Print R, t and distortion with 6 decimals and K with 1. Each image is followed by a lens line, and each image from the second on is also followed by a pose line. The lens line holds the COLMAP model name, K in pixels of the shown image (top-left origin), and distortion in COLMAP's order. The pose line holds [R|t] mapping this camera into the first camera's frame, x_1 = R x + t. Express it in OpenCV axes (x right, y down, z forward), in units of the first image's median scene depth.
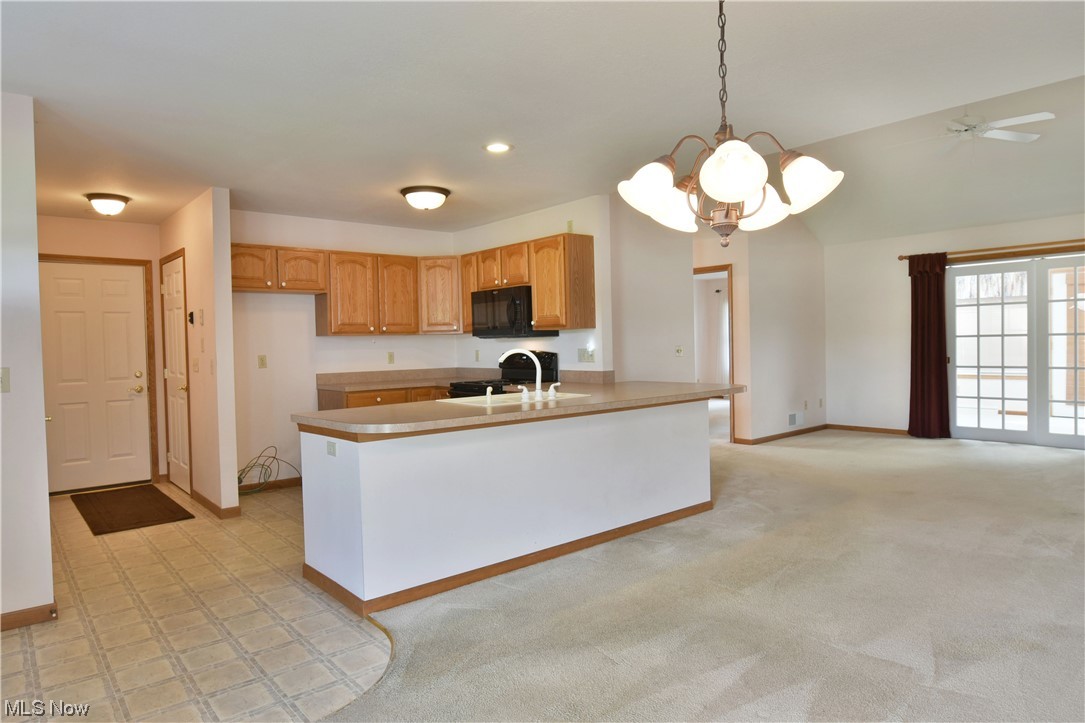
lens RADIAL K [[660.5, 0, 539.4], [0, 660.5, 362.1], [0, 0, 1]] dist [-0.014652, -0.005721]
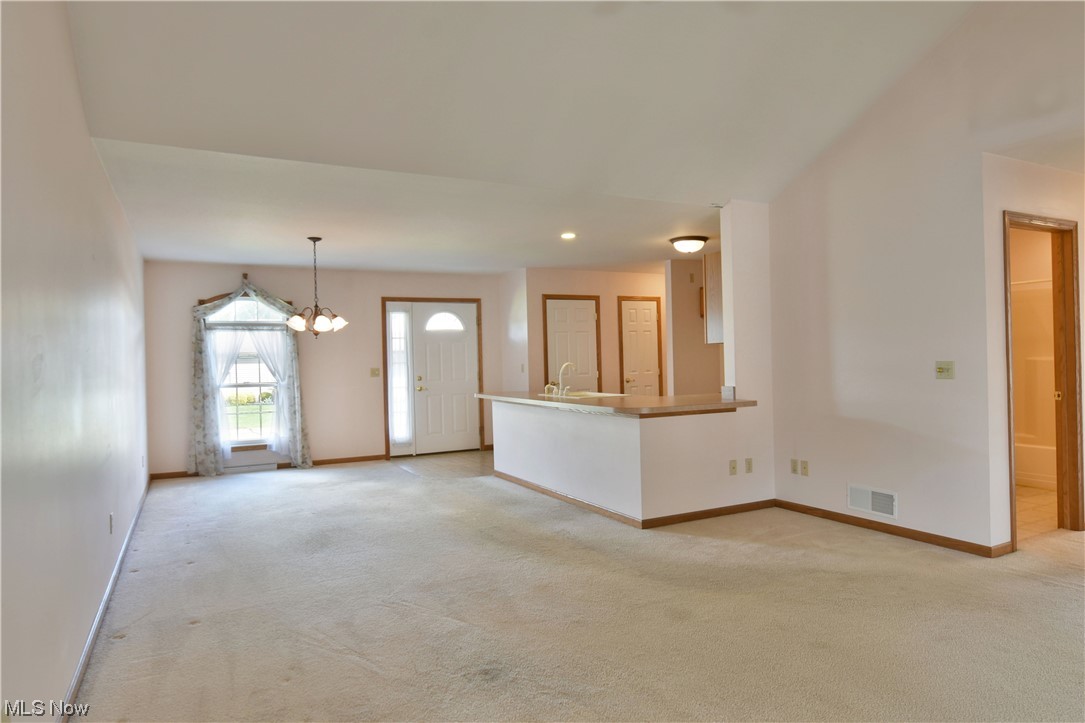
lens RADIAL K [[660.5, 0, 533.6], [0, 660.5, 362.4], [0, 0, 1]] dist [-0.014652, -0.005721]
pose [[-0.231234, 0.034625, -0.972282, 1.089874], [-0.000520, 0.999362, 0.035713, -0.055506], [0.972898, 0.008763, -0.231068, 0.925970]]
